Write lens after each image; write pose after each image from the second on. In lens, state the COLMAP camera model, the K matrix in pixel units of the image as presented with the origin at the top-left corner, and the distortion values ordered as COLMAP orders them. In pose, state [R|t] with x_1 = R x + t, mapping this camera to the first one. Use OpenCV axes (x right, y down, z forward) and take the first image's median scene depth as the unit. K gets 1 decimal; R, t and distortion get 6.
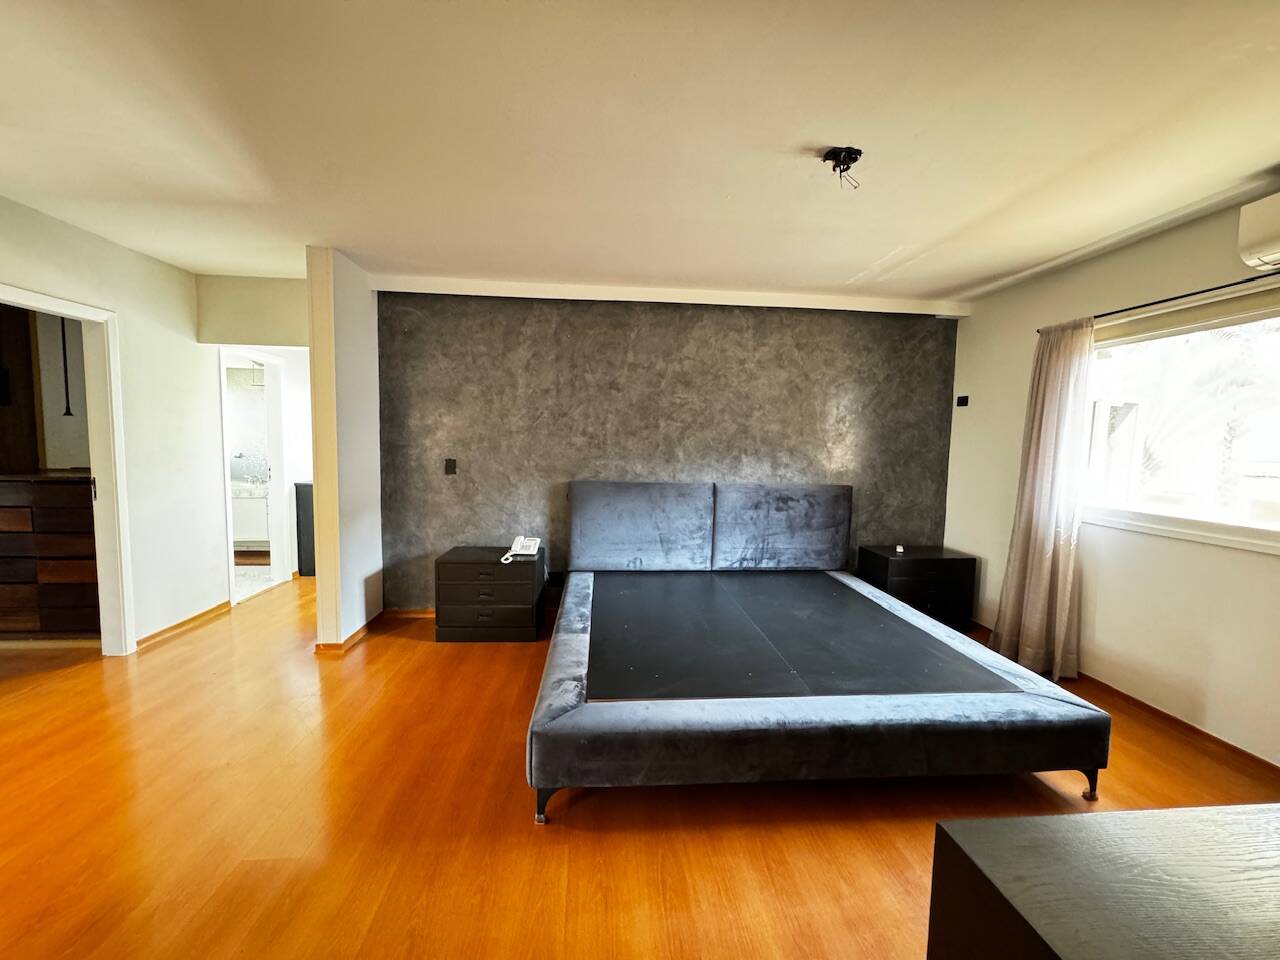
lens RADIAL K [[511.7, 0, 637.7], [0, 511.7, 481.0], [0, 0, 1]] dist [-0.002477, -0.000105]
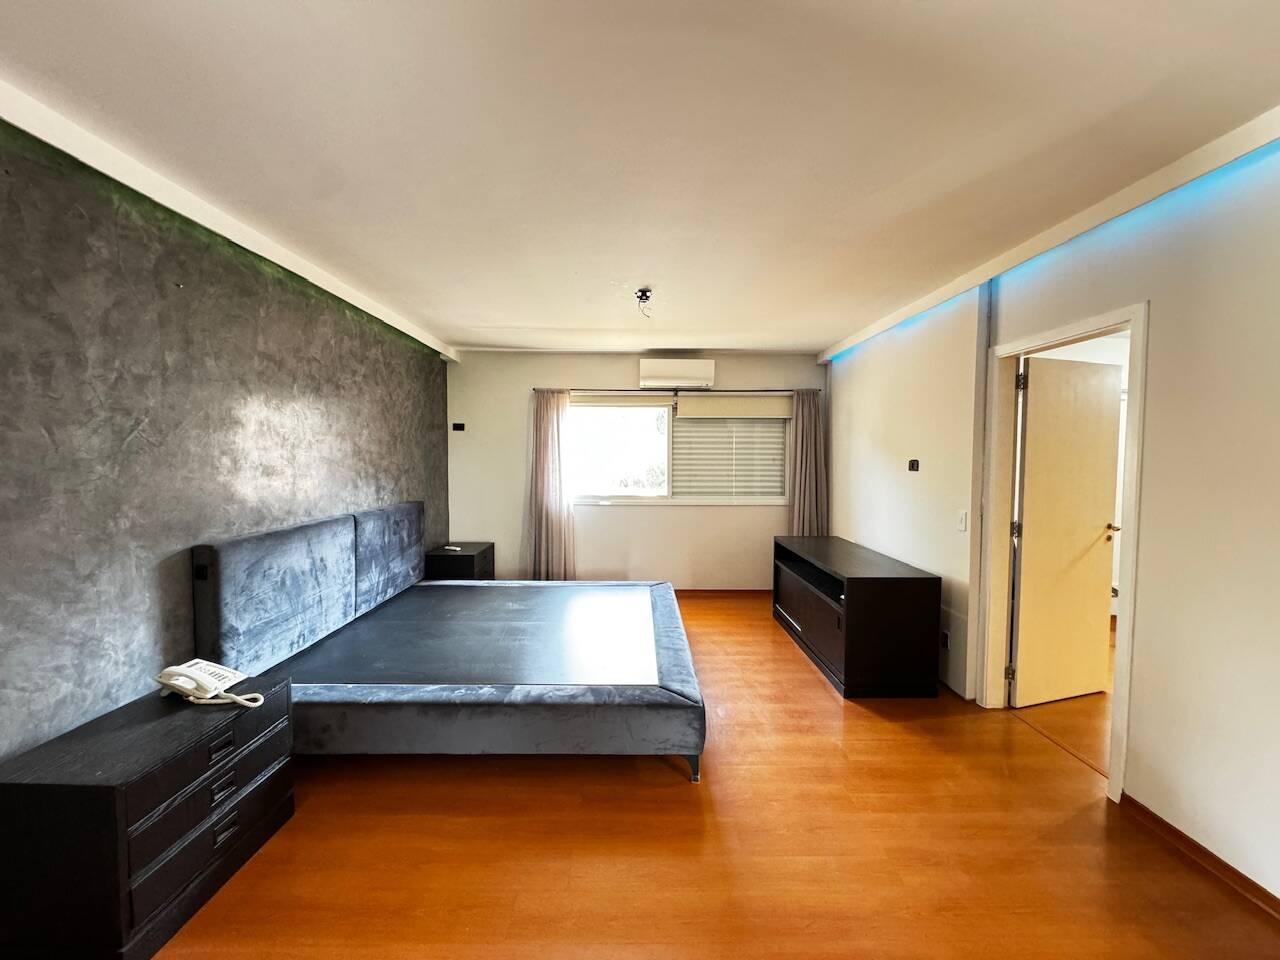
lens RADIAL K [[511.7, 0, 637.3], [0, 511.7, 481.2], [0, 0, 1]] dist [-0.002477, -0.000105]
pose [[0.068953, -0.067983, 0.995301, -0.658944], [0.078011, 0.994988, 0.062557, -0.067536], [-0.994565, 0.073331, 0.073911, 0.477497]]
